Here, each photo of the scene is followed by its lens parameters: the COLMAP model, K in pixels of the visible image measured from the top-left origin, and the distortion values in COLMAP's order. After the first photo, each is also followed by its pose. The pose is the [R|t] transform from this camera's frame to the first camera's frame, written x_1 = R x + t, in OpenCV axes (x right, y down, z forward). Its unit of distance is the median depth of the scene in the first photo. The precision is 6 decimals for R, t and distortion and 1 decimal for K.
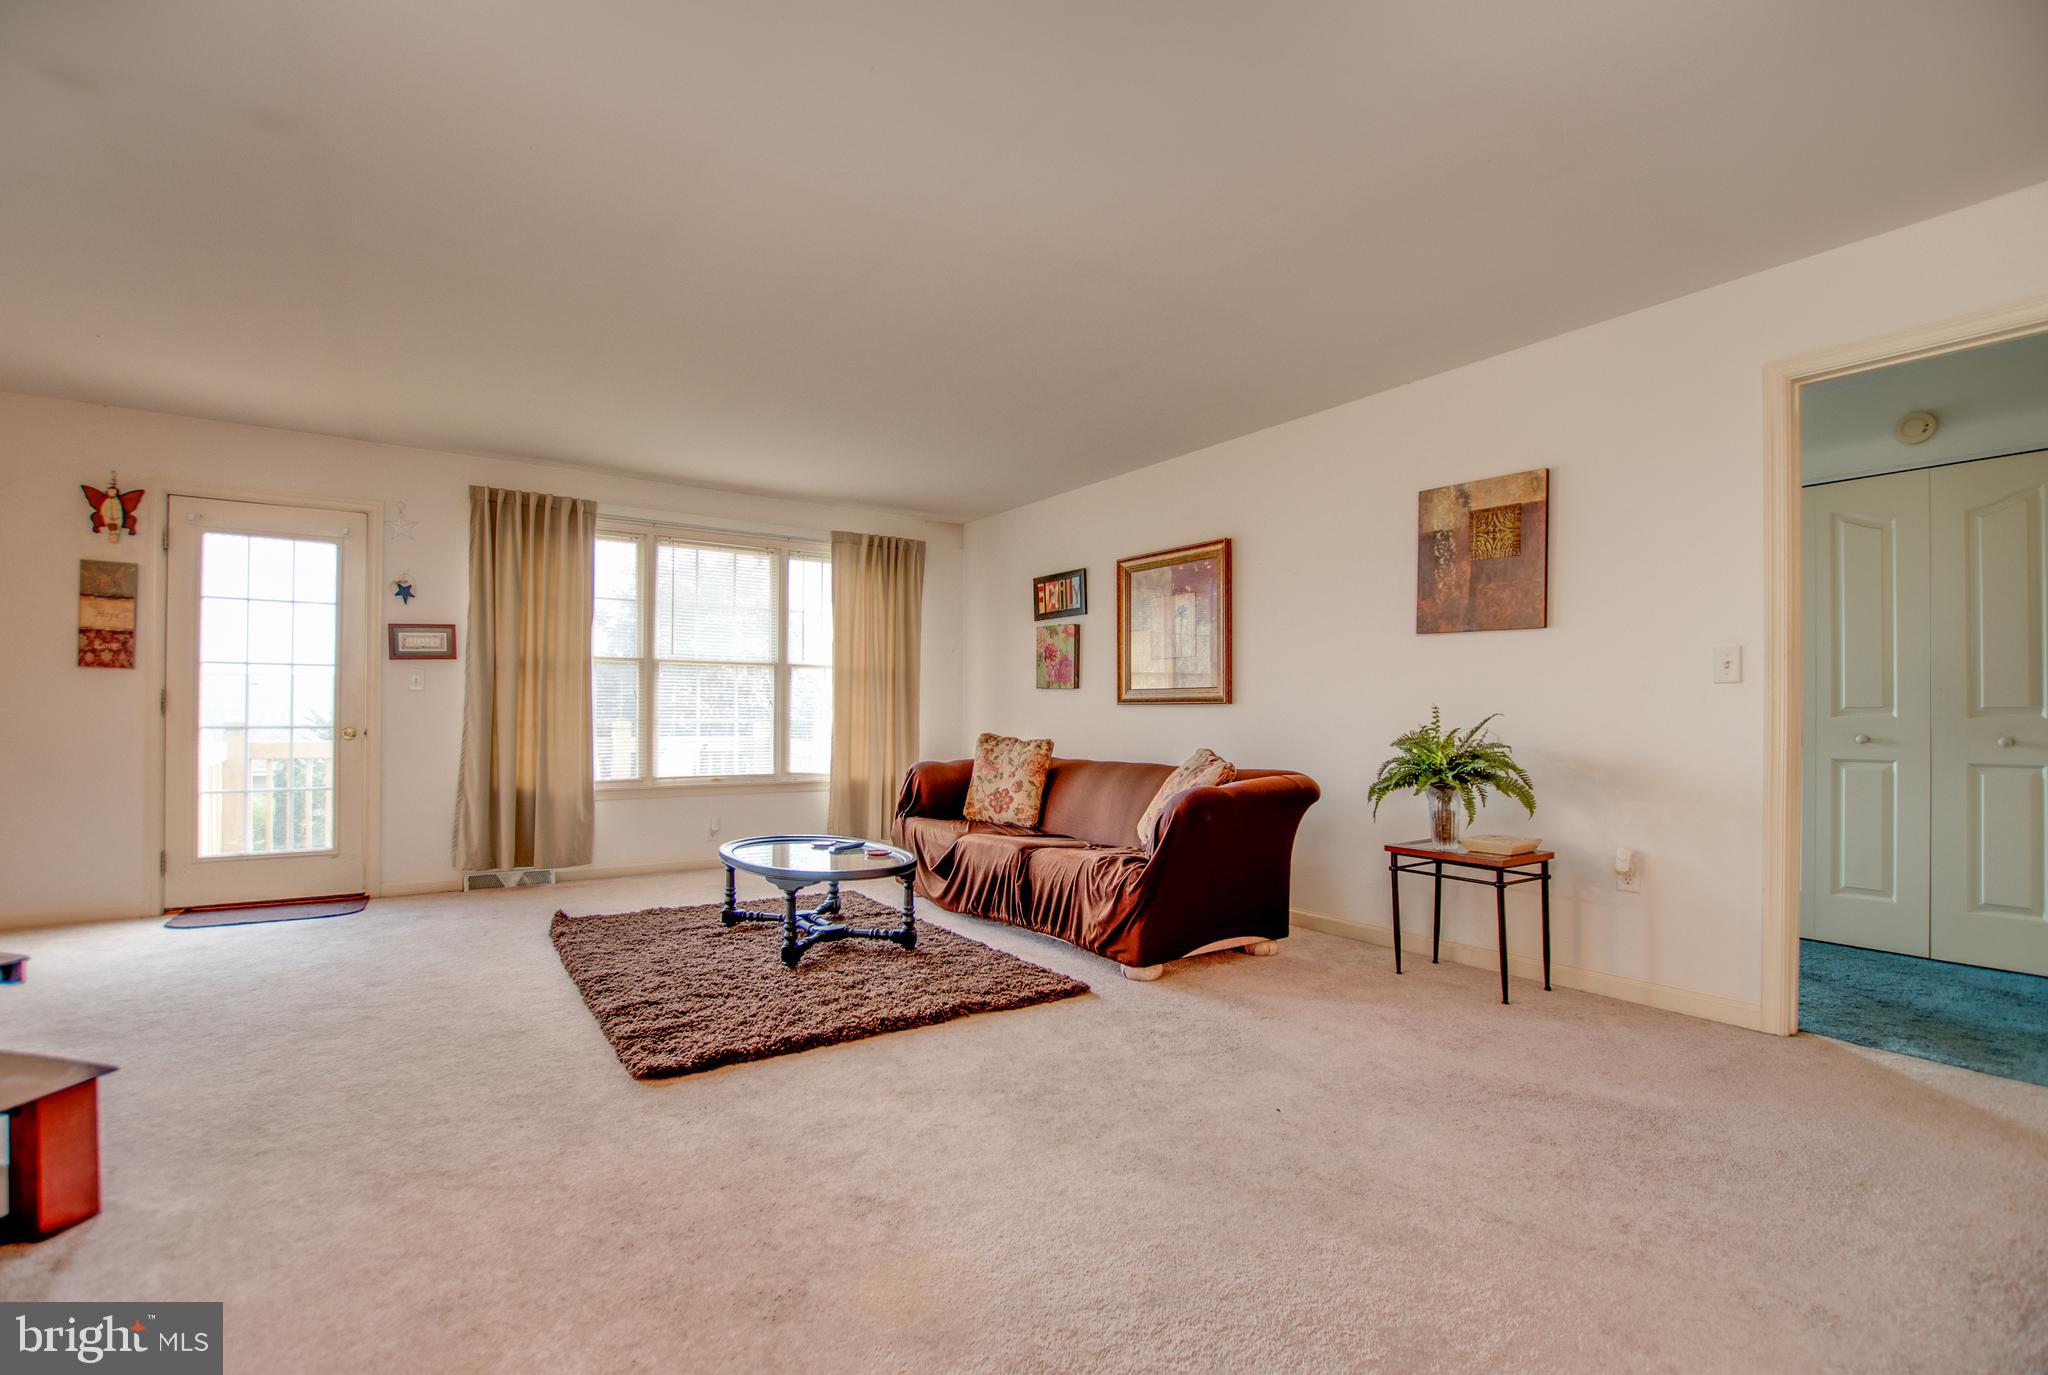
lens RADIAL K [[910.2, 0, 998.5], [0, 910.2, 699.0], [0, 0, 1]] dist [-0.027454, 0.001642]
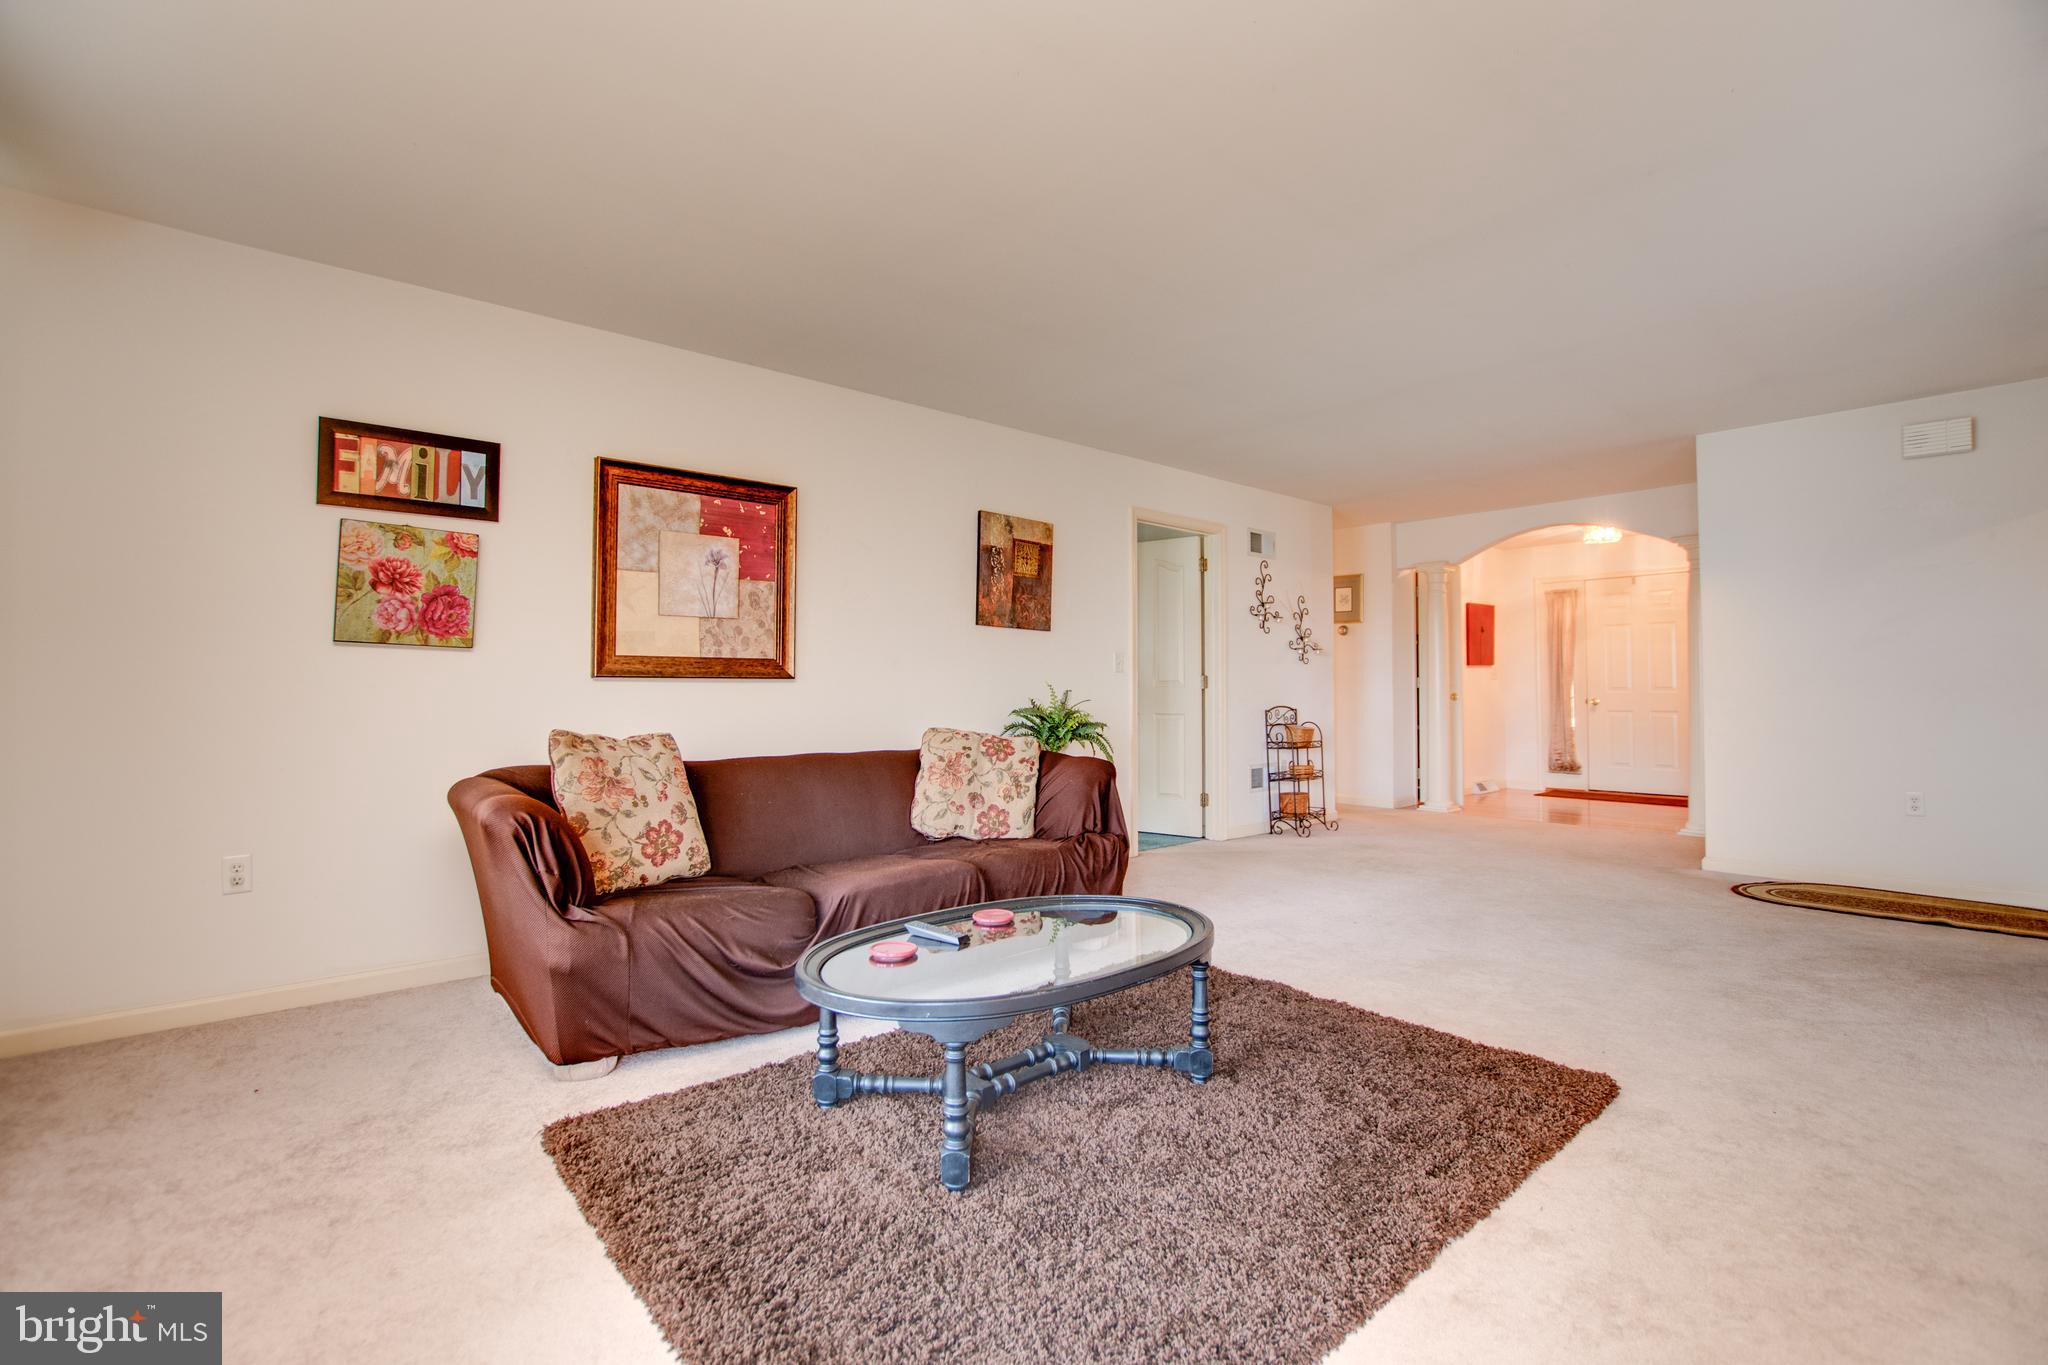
lens RADIAL K [[912.8, 0, 1008.4], [0, 912.8, 678.1], [0, 0, 1]] dist [-0.023463, 0.001024]
pose [[-0.119136, 0.007950, 0.992846, -0.609712], [-0.014489, 0.999848, -0.009744, 0.009518], [-0.992772, -0.015546, -0.119002, 0.866180]]
